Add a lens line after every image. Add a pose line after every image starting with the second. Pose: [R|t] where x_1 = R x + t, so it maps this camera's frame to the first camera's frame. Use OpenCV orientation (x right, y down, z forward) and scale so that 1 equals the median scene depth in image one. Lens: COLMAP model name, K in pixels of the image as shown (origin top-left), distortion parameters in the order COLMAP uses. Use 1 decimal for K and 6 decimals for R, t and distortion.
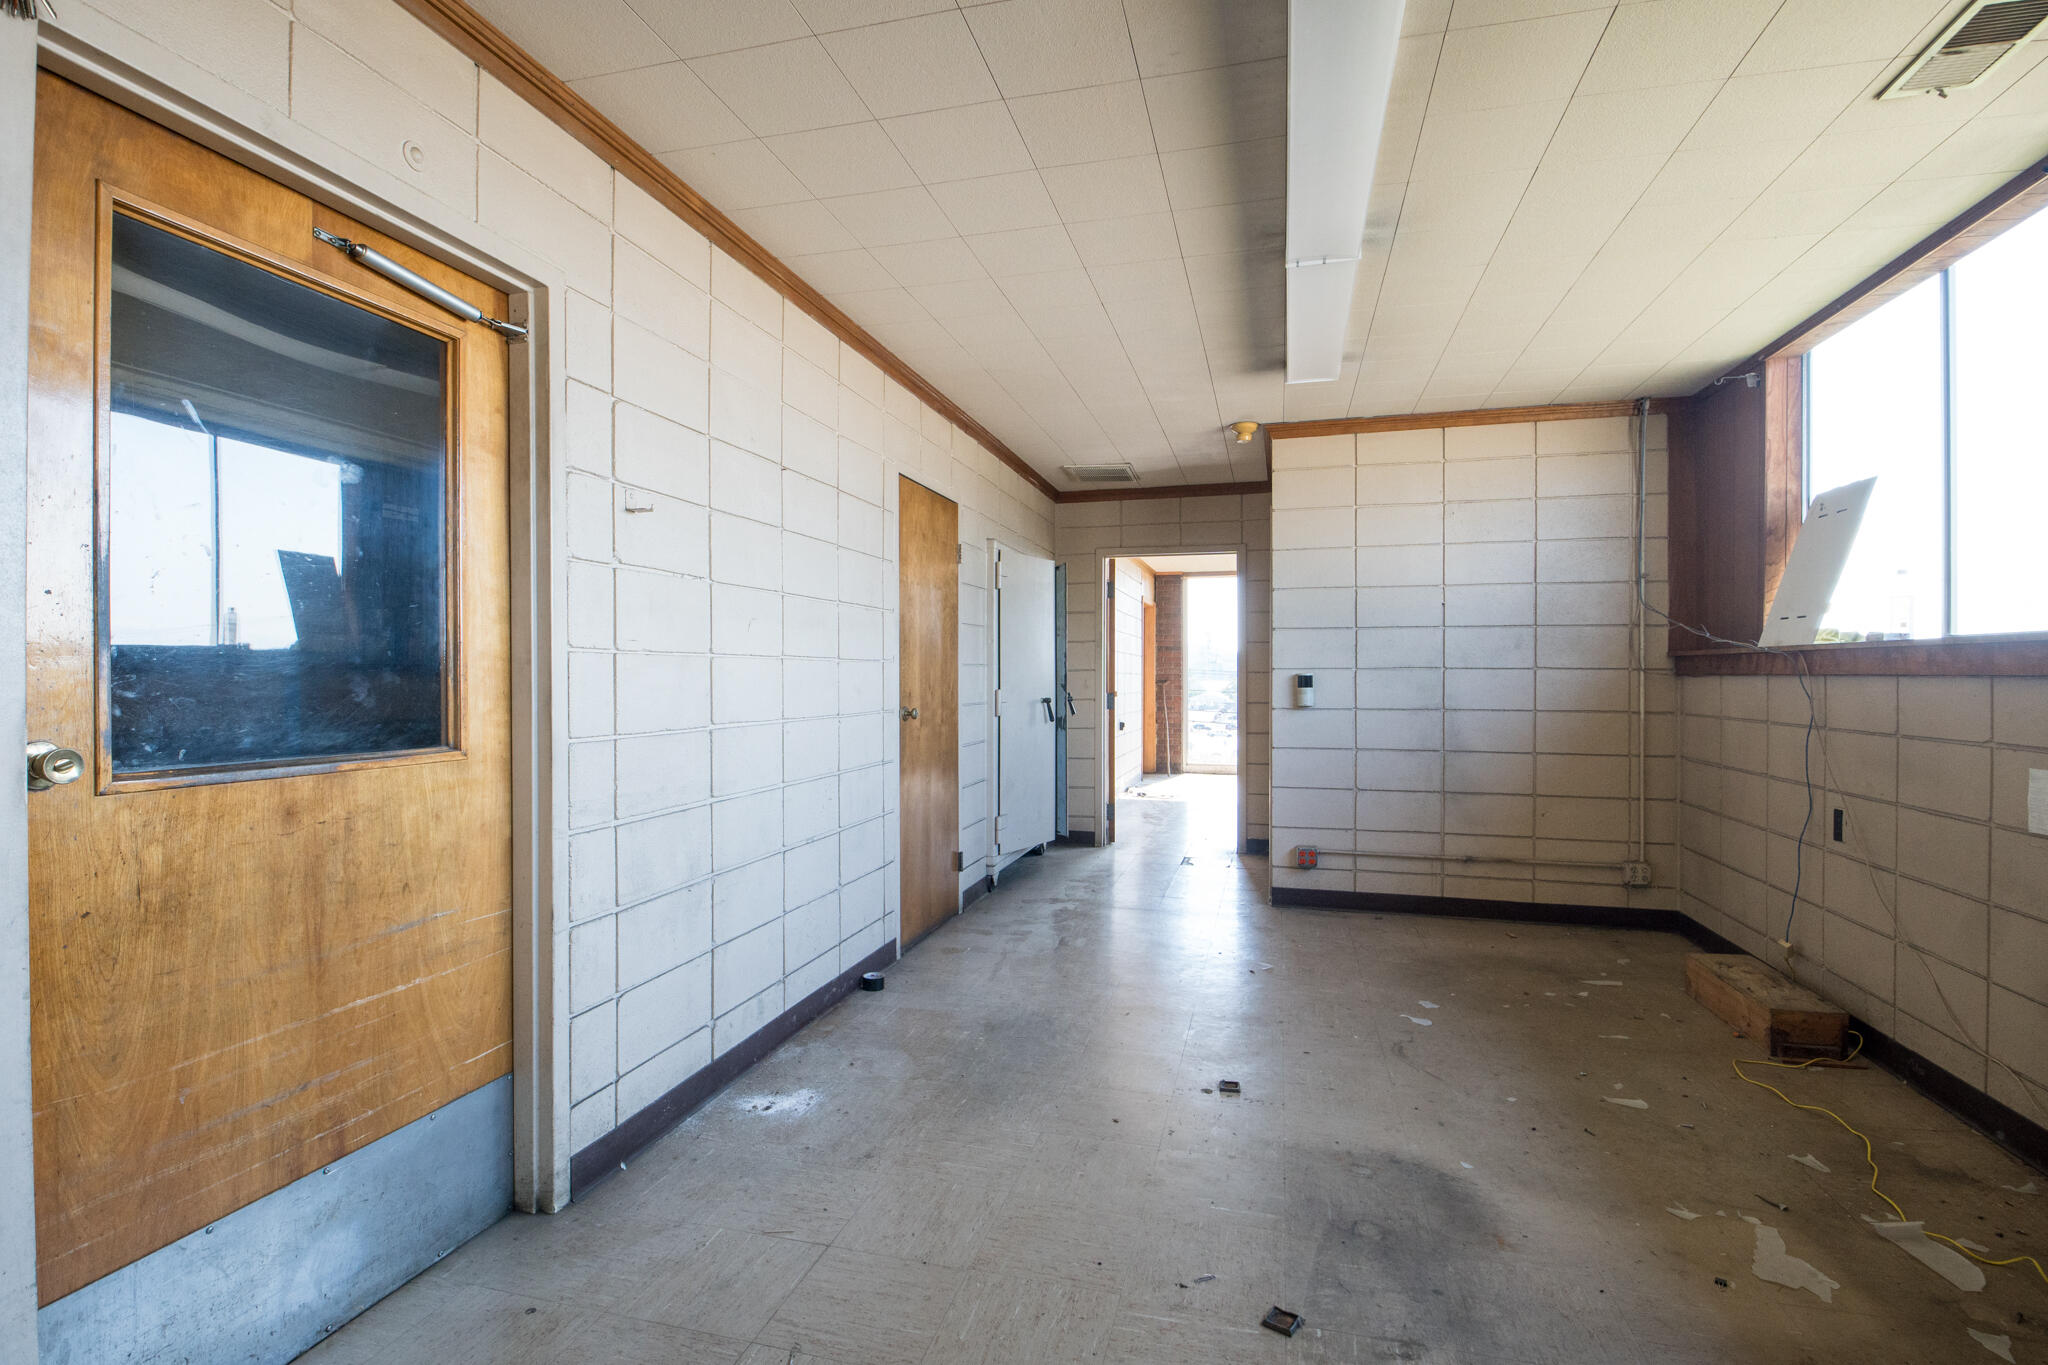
lens RADIAL K [[993.9, 0, 1013.8], [0, 993.9, 681.6], [0, 0, 1]] dist [0.000928, -0.013237]
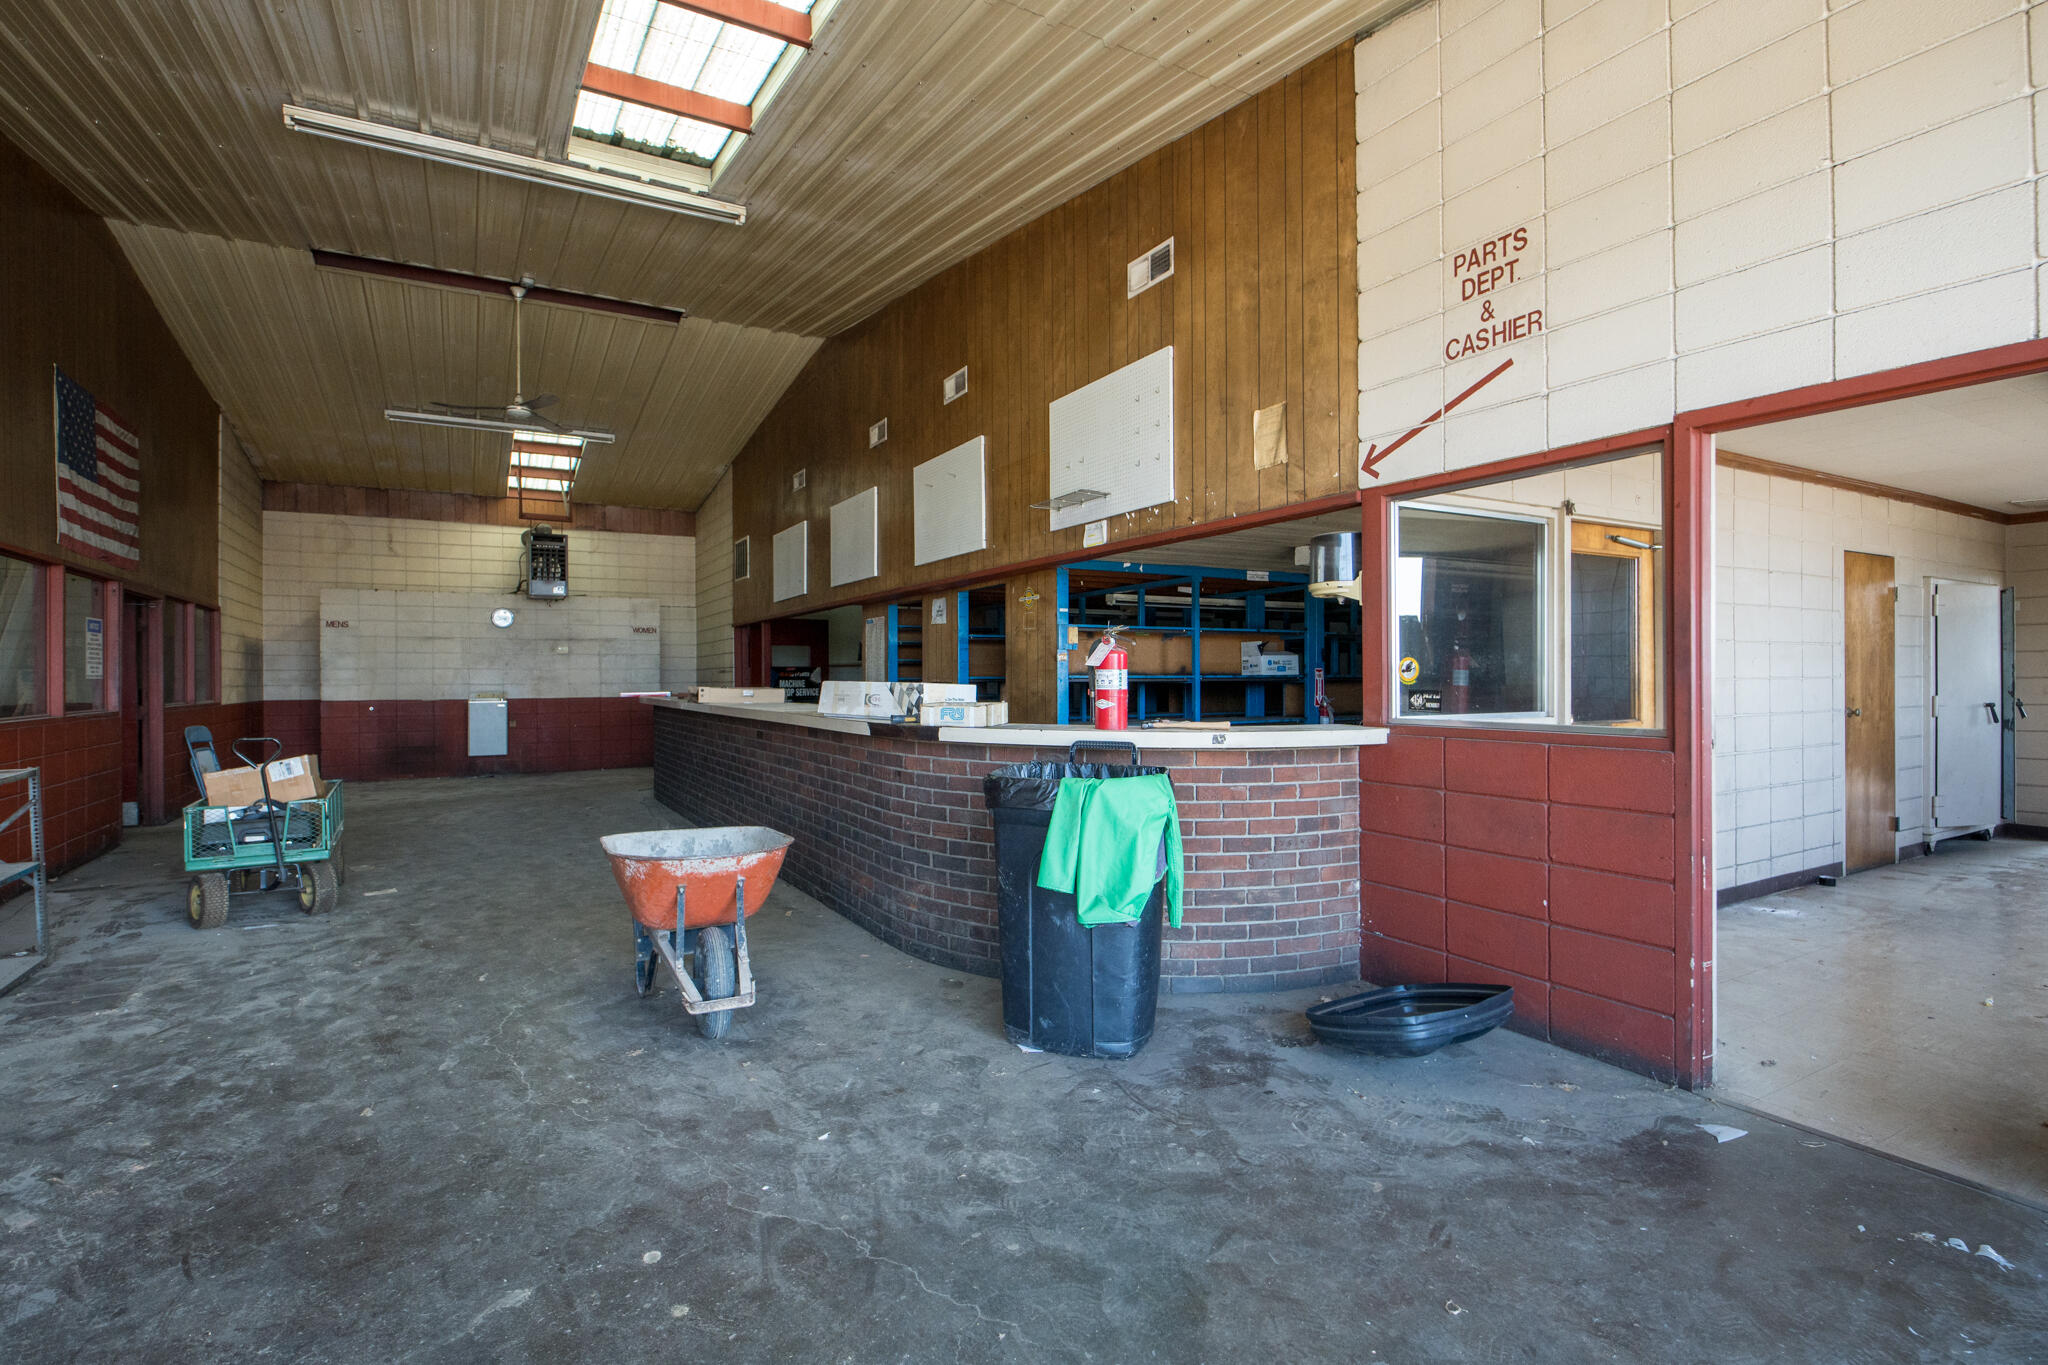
lens RADIAL K [[993.9, 0, 1013.8], [0, 993.9, 681.6], [0, 0, 1]] dist [0.000928, -0.013237]
pose [[0.712812, -0.001617, -0.701354, 0.027851], [0.001734, 0.999998, -0.000543, -0.011699], [0.701353, -0.000829, 0.712813, -0.734242]]
